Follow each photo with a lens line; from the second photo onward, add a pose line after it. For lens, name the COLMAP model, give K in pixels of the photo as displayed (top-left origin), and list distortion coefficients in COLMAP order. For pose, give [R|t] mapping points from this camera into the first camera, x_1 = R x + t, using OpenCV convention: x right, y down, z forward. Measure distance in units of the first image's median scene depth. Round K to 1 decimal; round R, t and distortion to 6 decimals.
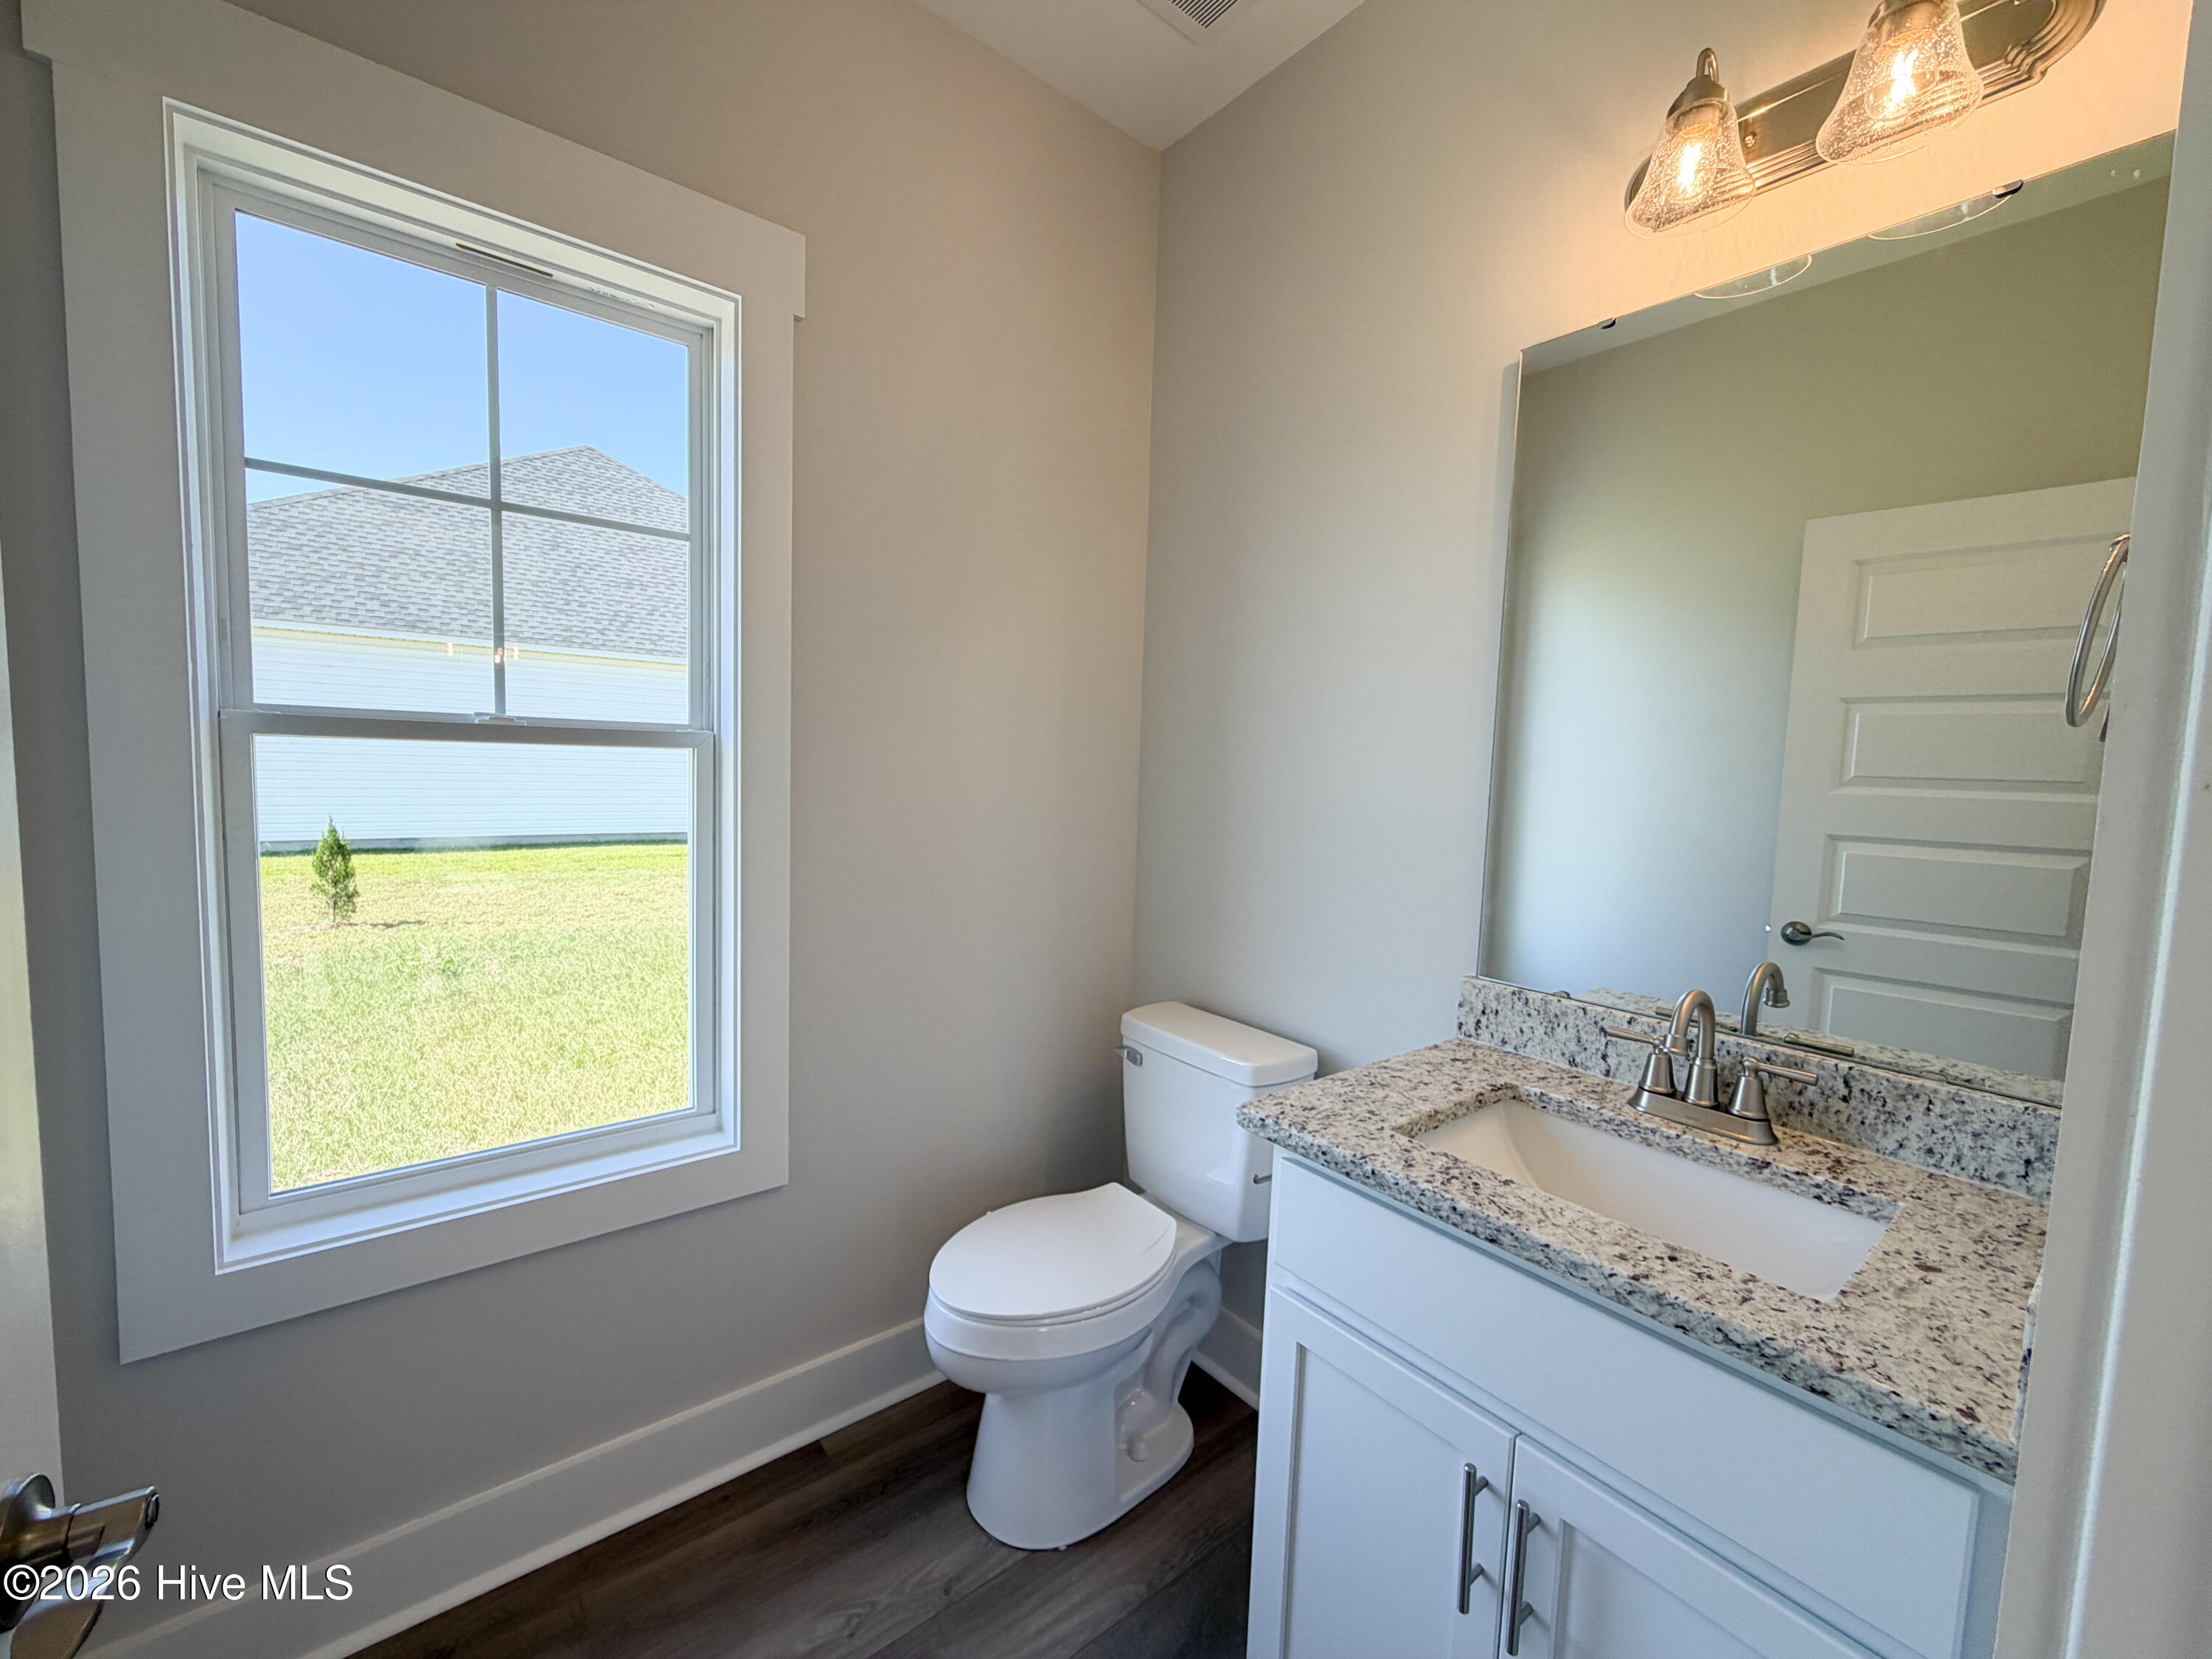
lens RADIAL K [[884.3, 0, 1098.8], [0, 884.3, 828.1], [0, 0, 1]] dist [-0.000859, 0.000030]
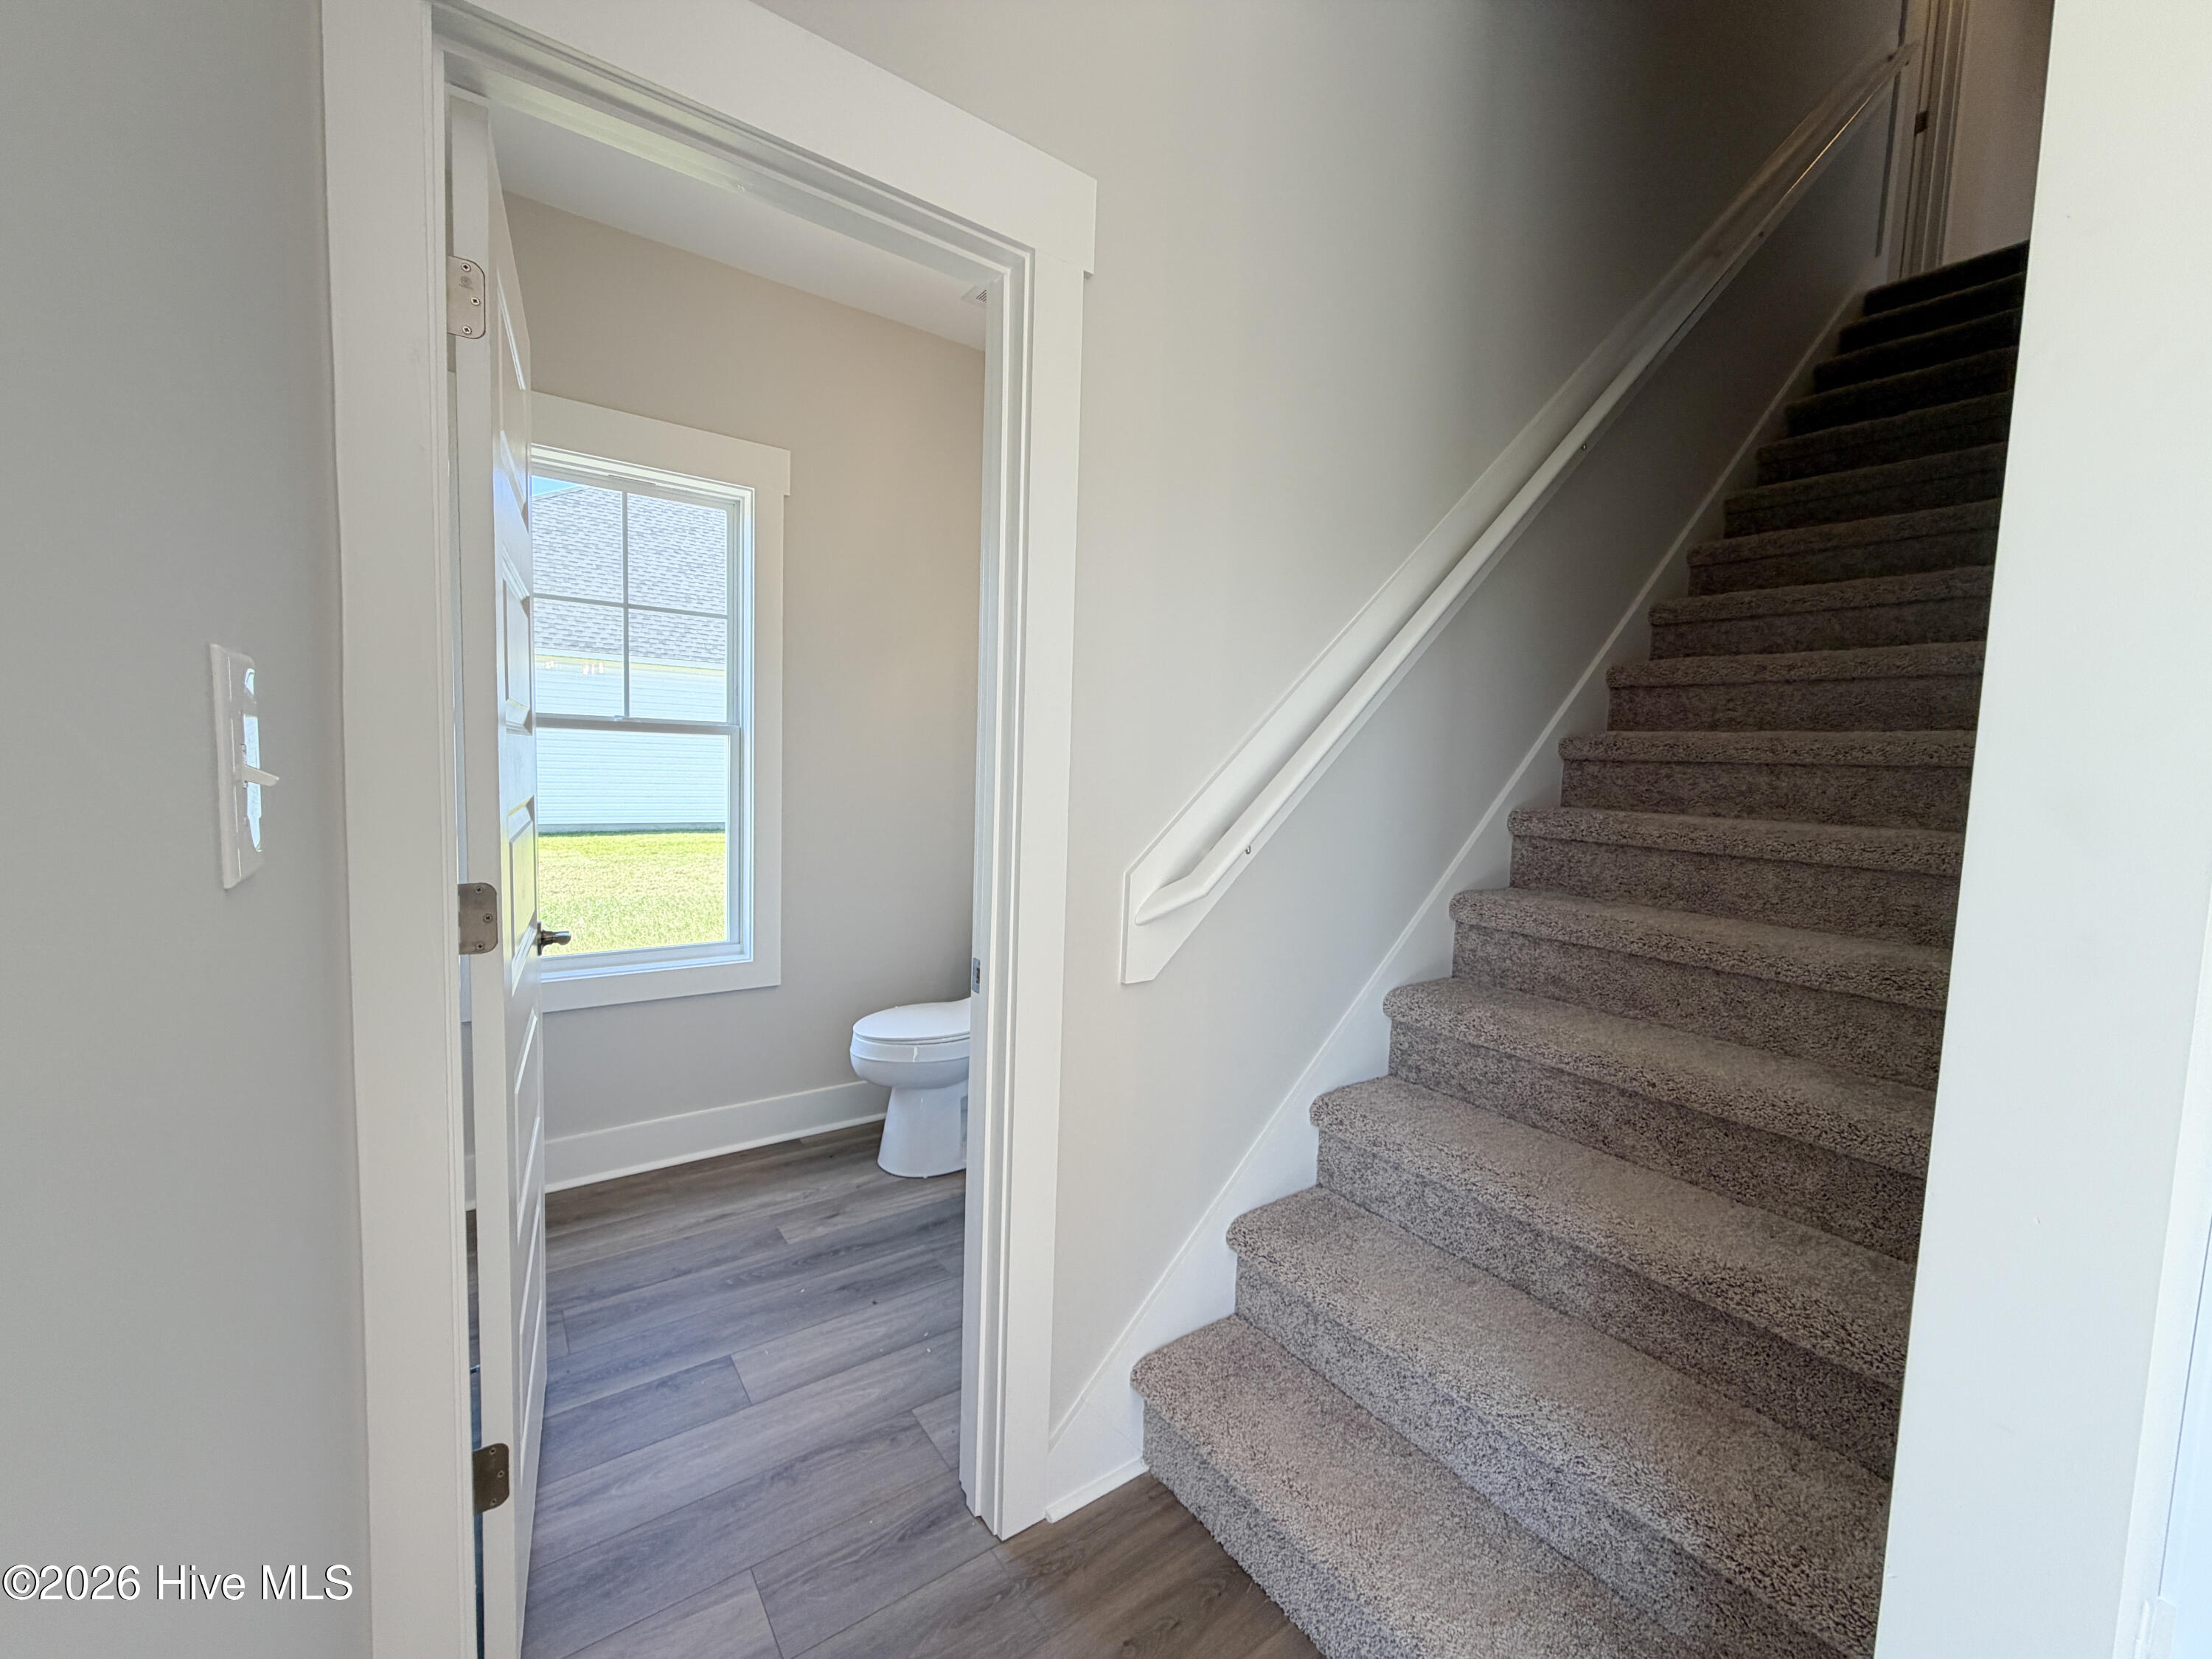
lens RADIAL K [[884.3, 0, 1098.8], [0, 884.3, 828.1], [0, 0, 1]] dist [-0.000859, 0.000030]
pose [[0.998712, 0.004444, -0.050541, 0.383026], [-0.004470, 0.999990, -0.000399, 0.095470], [0.050539, 0.000625, 0.998722, -0.753040]]
